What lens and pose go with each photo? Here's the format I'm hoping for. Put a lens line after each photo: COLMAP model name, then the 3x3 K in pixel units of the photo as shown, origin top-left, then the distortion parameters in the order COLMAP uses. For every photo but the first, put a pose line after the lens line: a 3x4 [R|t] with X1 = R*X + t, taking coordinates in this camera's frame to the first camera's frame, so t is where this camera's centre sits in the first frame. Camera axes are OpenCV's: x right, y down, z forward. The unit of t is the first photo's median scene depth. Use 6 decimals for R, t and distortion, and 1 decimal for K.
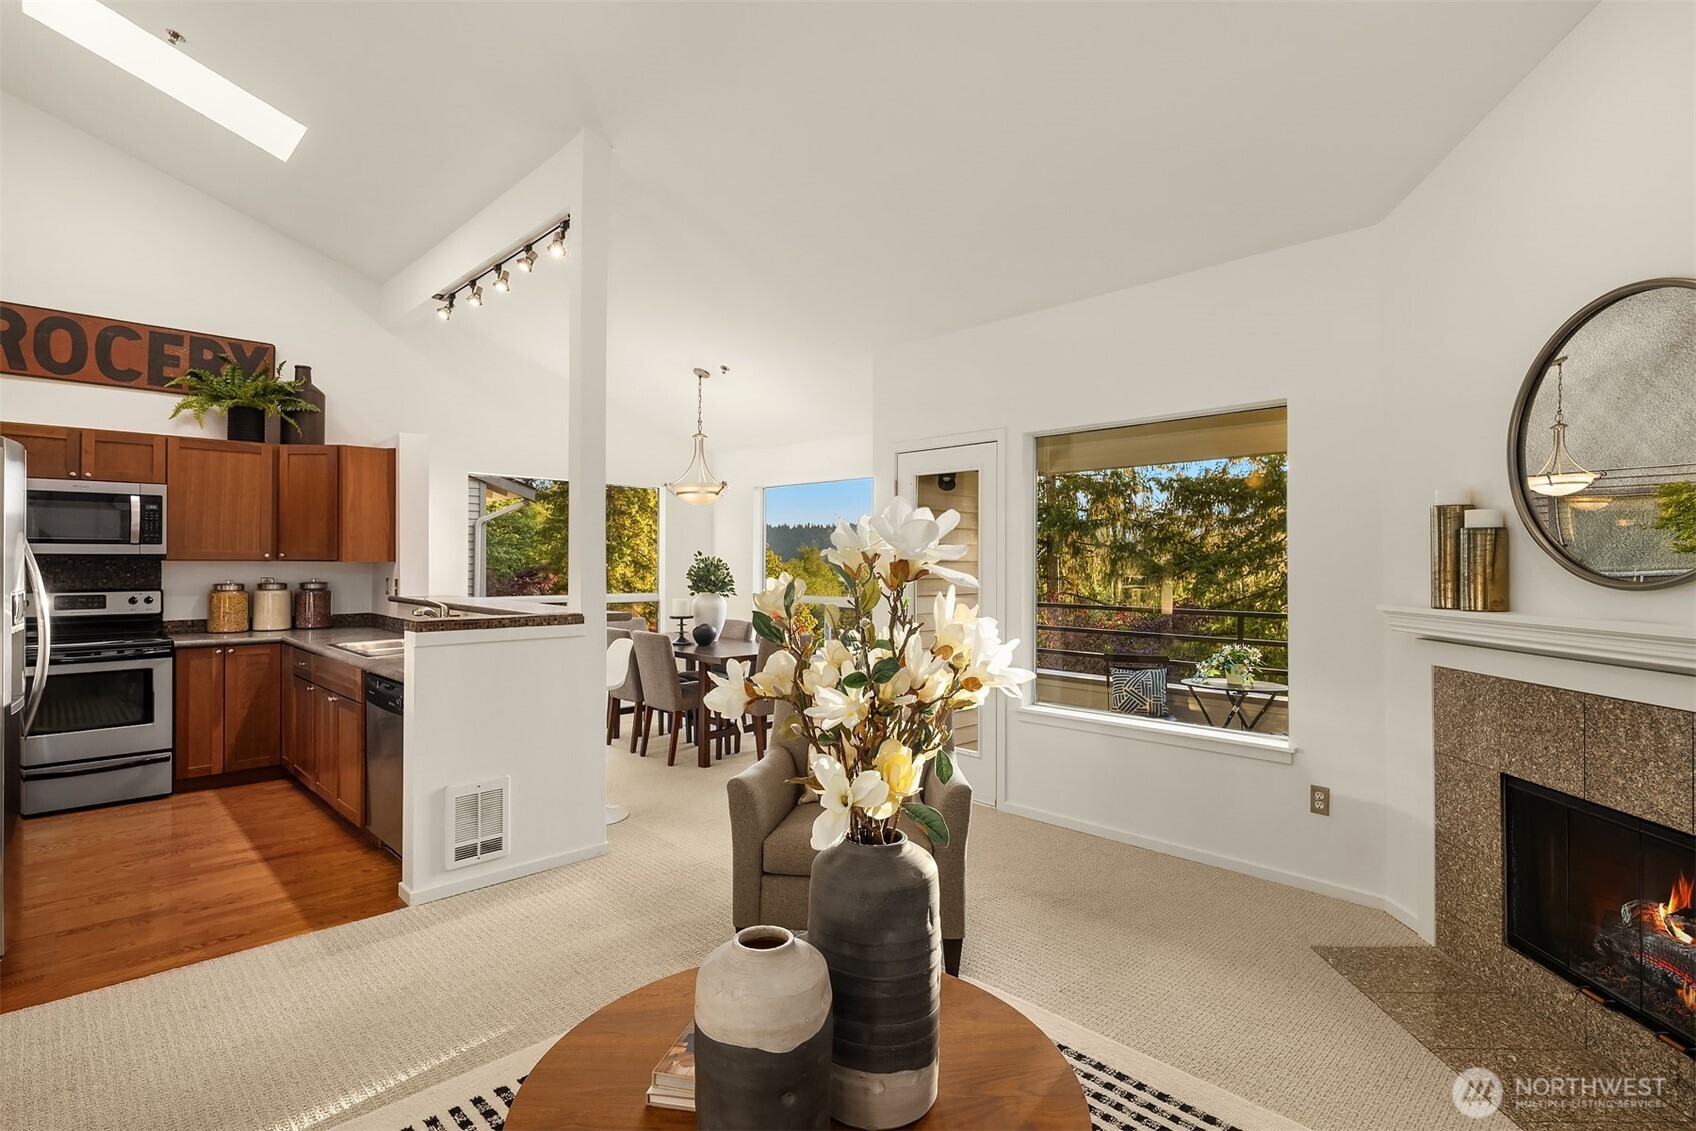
lens RADIAL K [[822.7, 0, 848.0], [0, 822.7, 565.5], [0, 0, 1]] dist [0.001057, -0.000464]
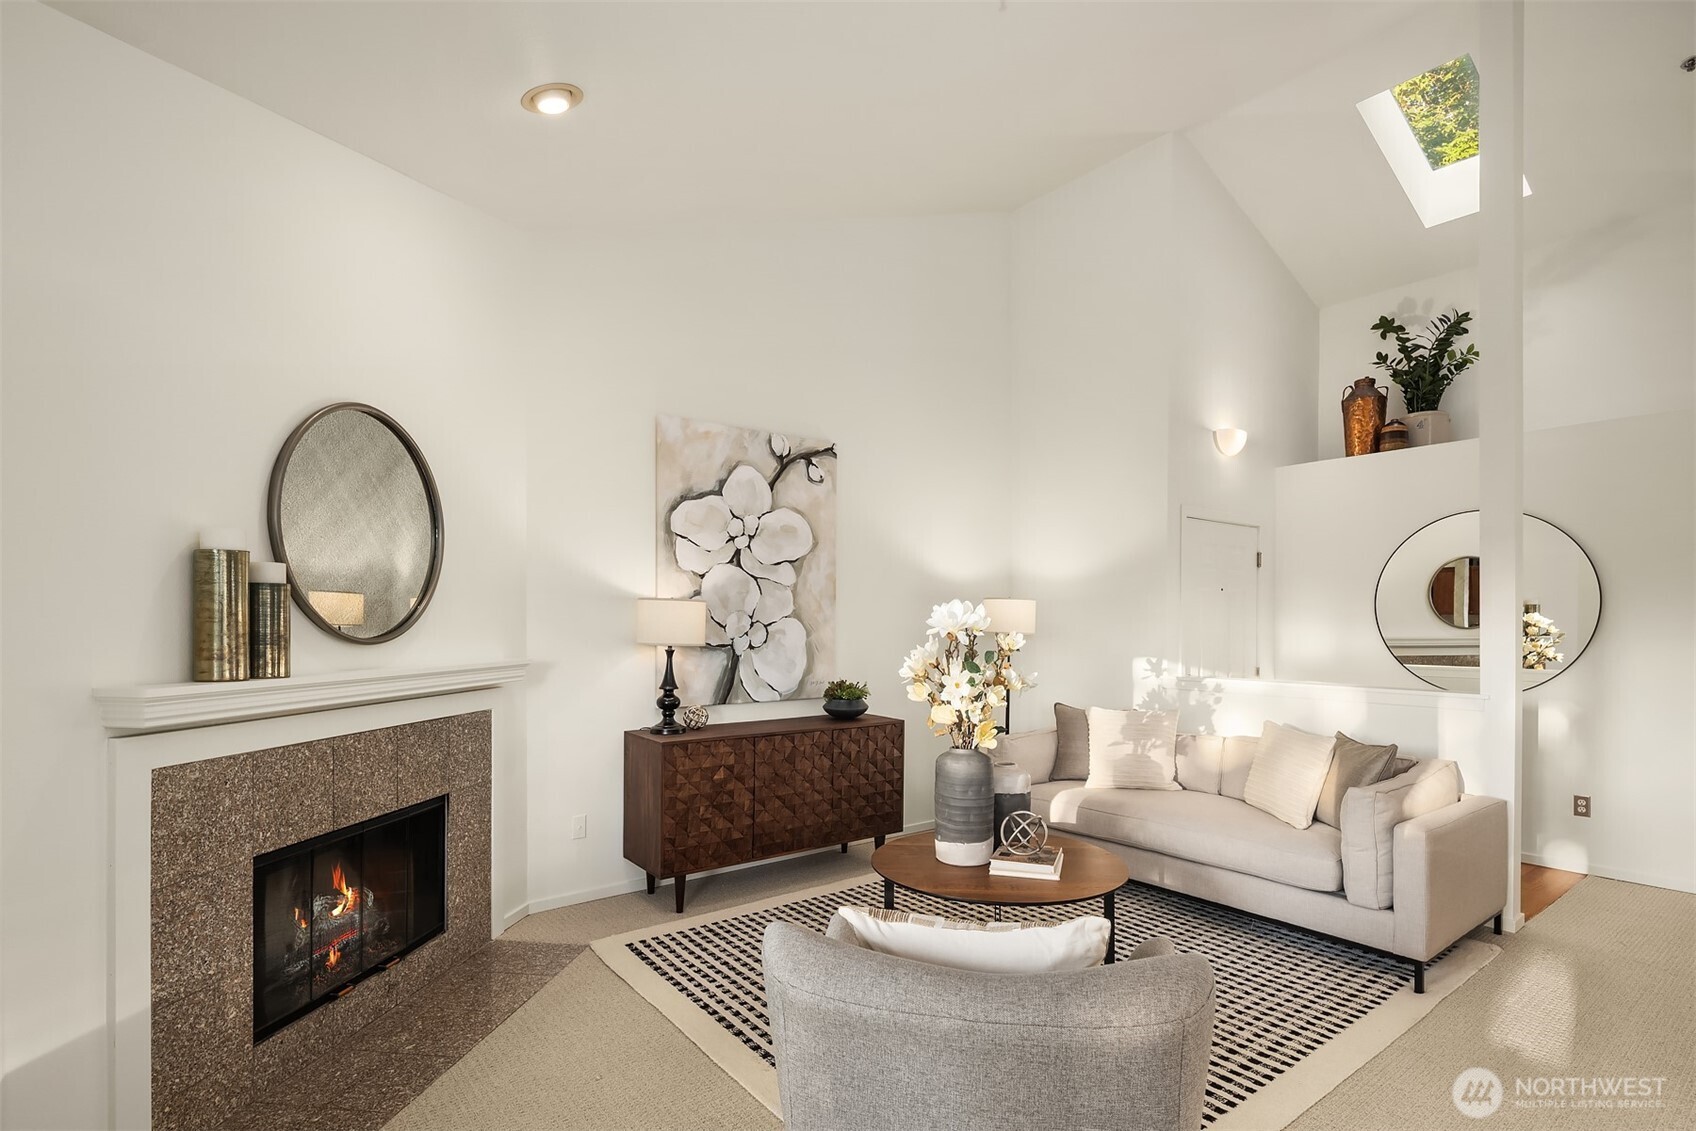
lens RADIAL K [[823.5, 0, 850.7], [0, 823.5, 625.0], [0, 0, 1]] dist [0.000468, 0.000847]
pose [[-0.992713, -0.003818, 0.120442, 0.019476], [-0.003392, 0.999987, 0.003736, -0.003064], [-0.120455, 0.003301, -0.992713, 0.835896]]
